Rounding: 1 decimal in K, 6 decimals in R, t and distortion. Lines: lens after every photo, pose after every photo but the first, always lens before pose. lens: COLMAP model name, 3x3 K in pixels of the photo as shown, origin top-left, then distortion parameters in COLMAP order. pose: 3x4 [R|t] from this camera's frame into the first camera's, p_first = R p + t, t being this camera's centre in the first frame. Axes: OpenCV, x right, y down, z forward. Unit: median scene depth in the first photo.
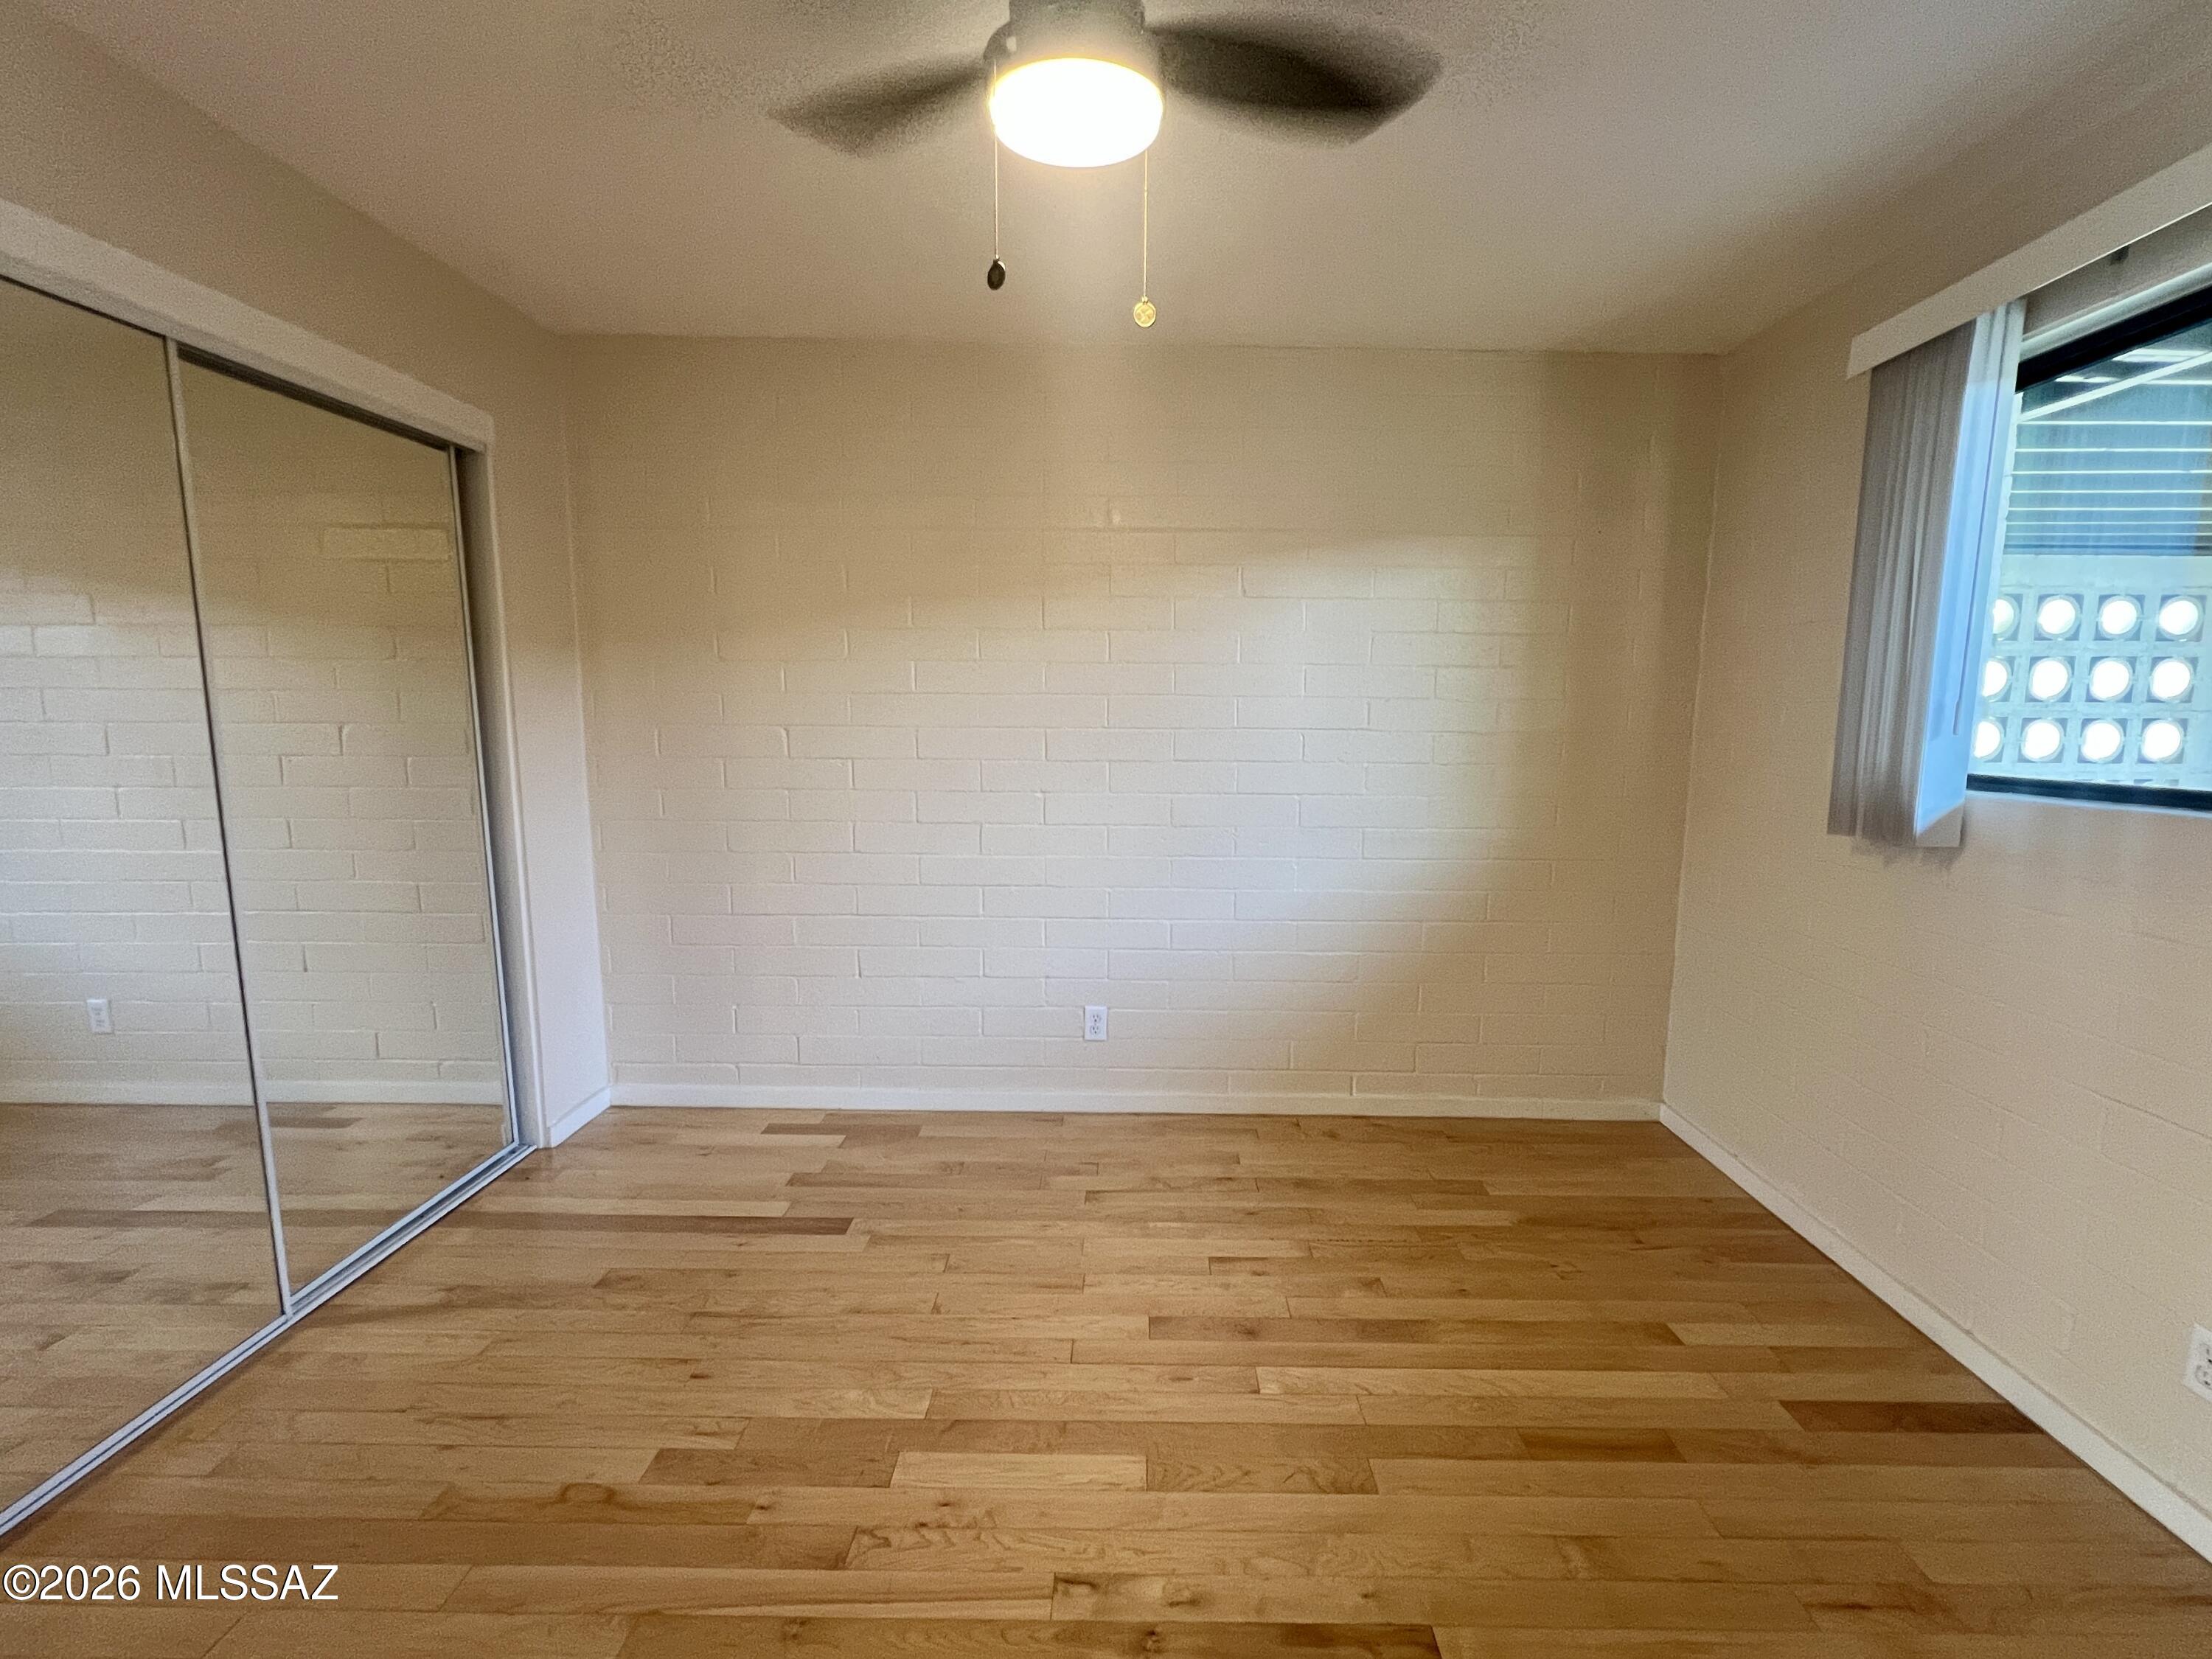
lens RADIAL K [[1016.2, 0, 1096.7], [0, 1016.2, 834.4], [0, 0, 1]] dist [-0.000180, 0.000441]
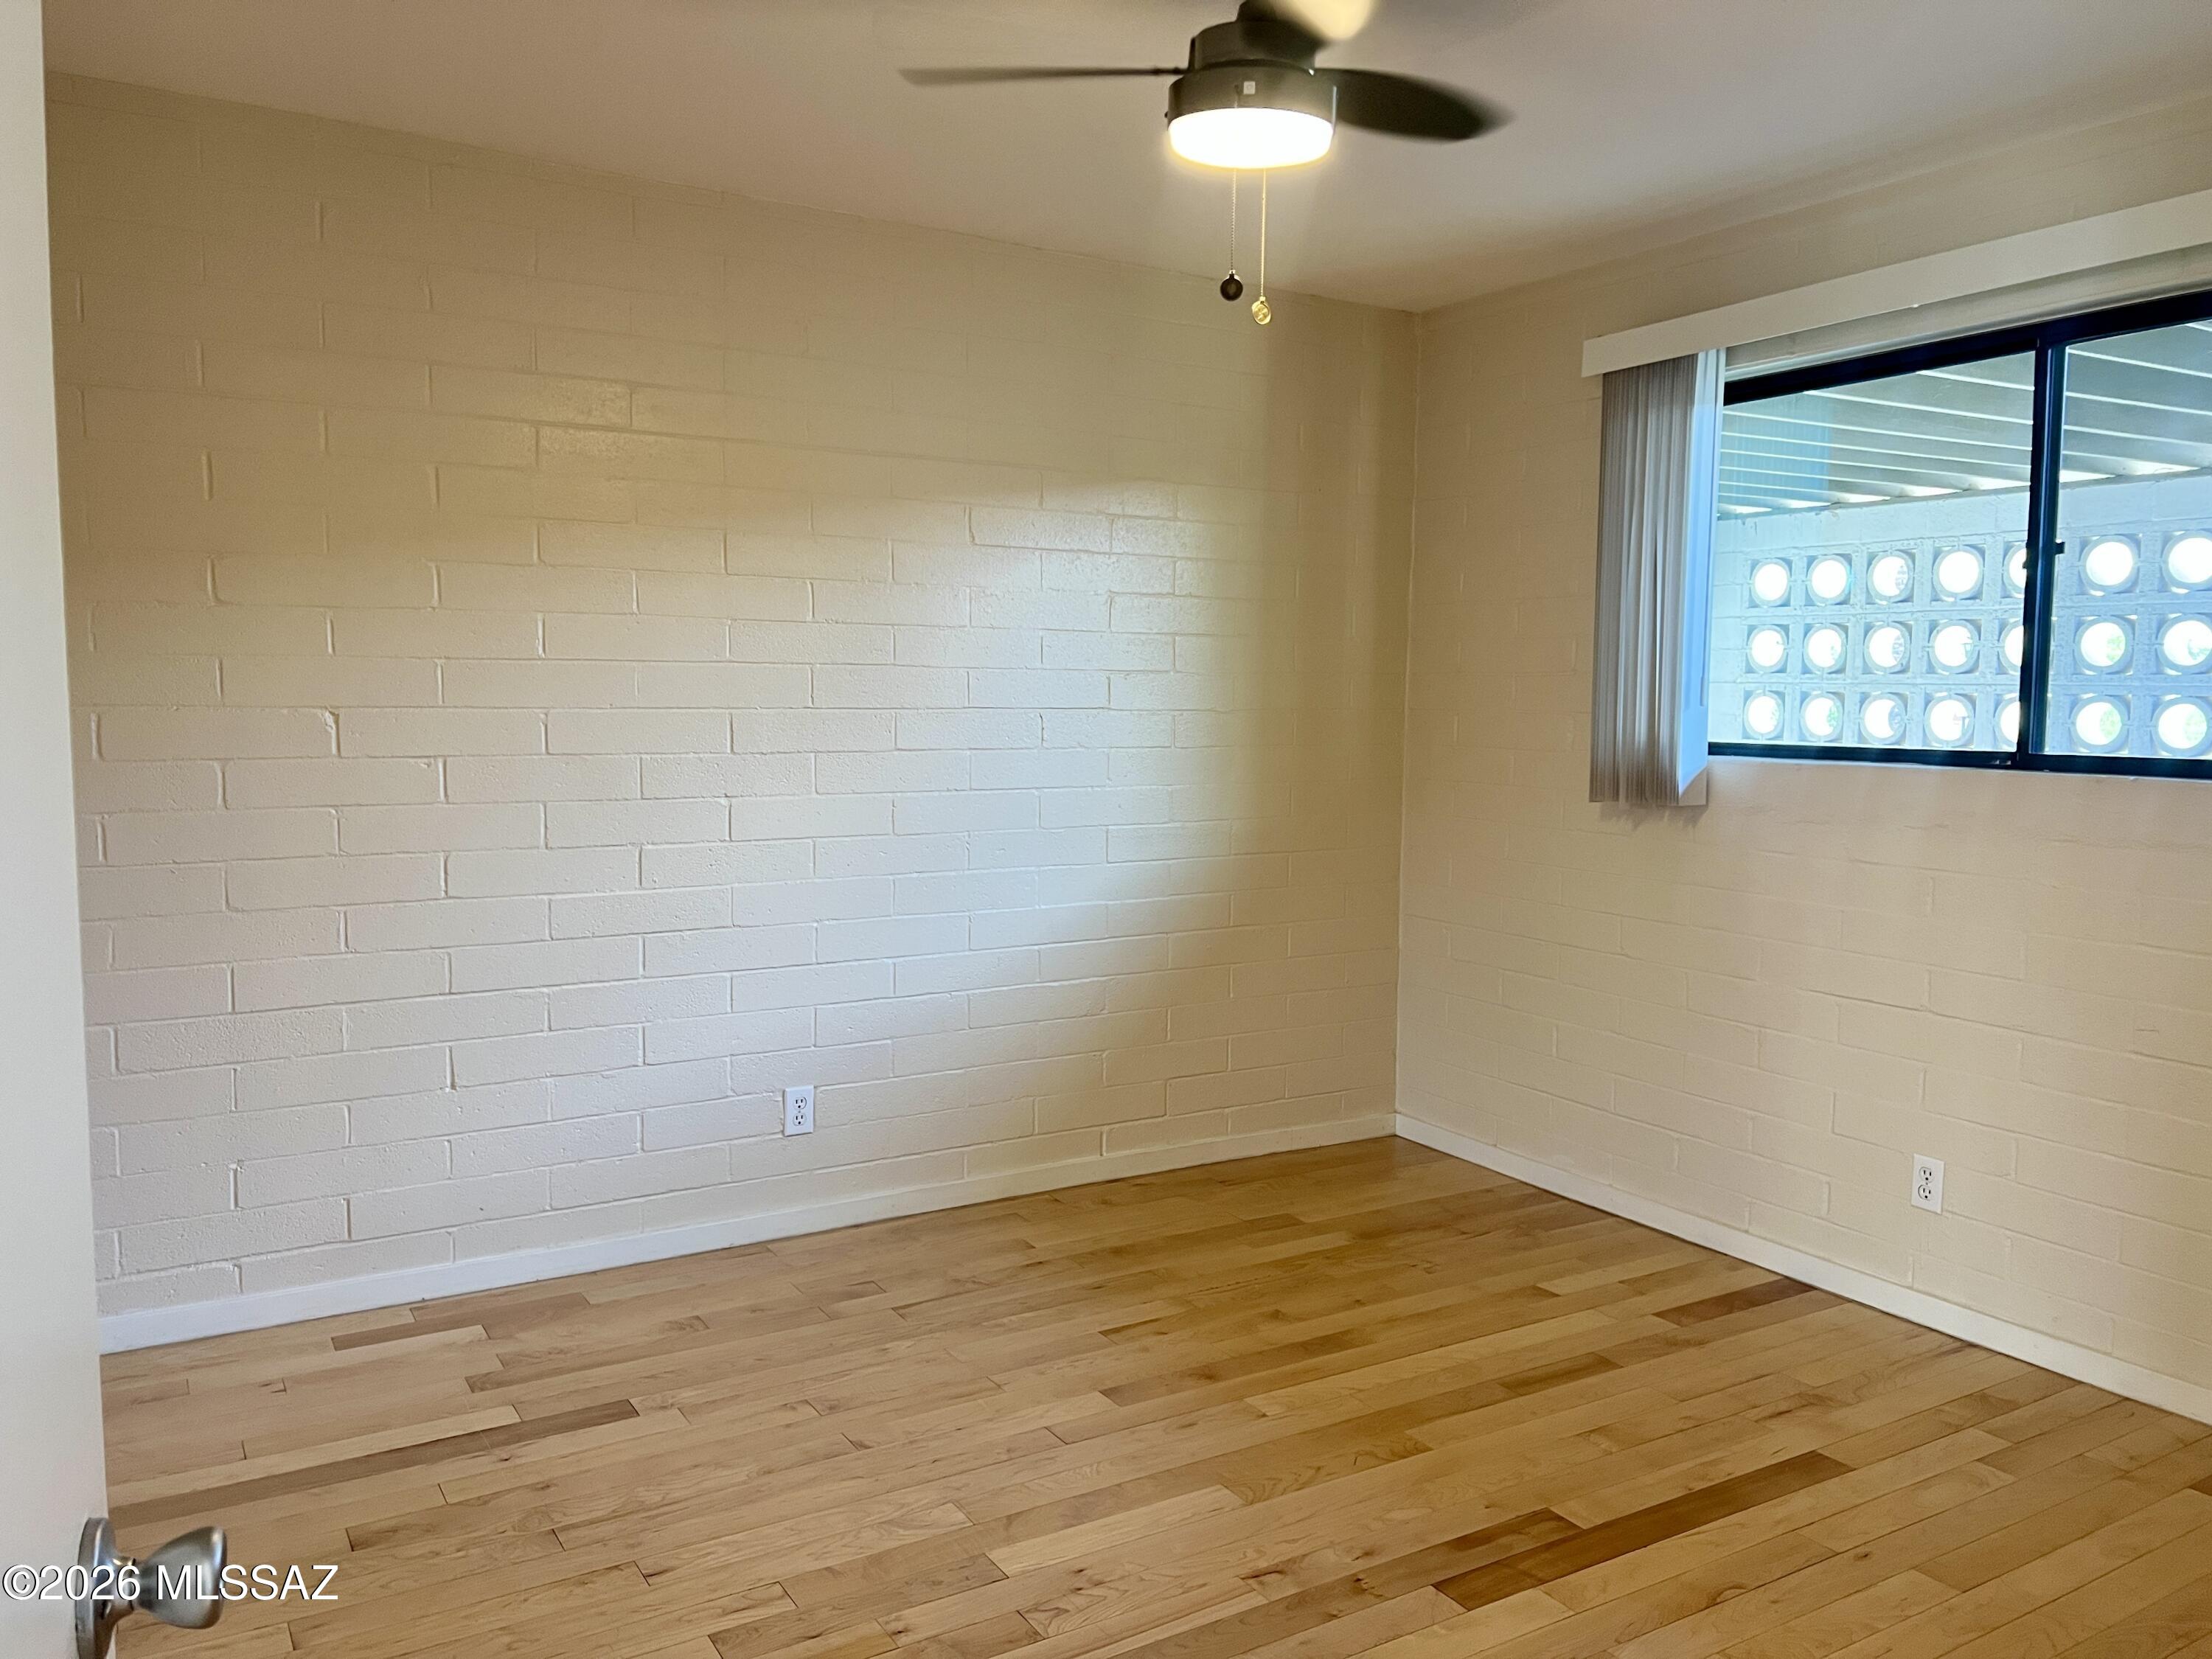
lens RADIAL K [[1649.1, 0, 1116.6], [0, 1649.1, 821.1], [0, 0, 1]] dist [0.074732, -0.138150]
pose [[0.854733, -0.047014, 0.516934, -0.520855], [0.063788, 0.997855, -0.014720, 0.012914], [-0.515133, 0.045556, 0.855899, -0.187802]]
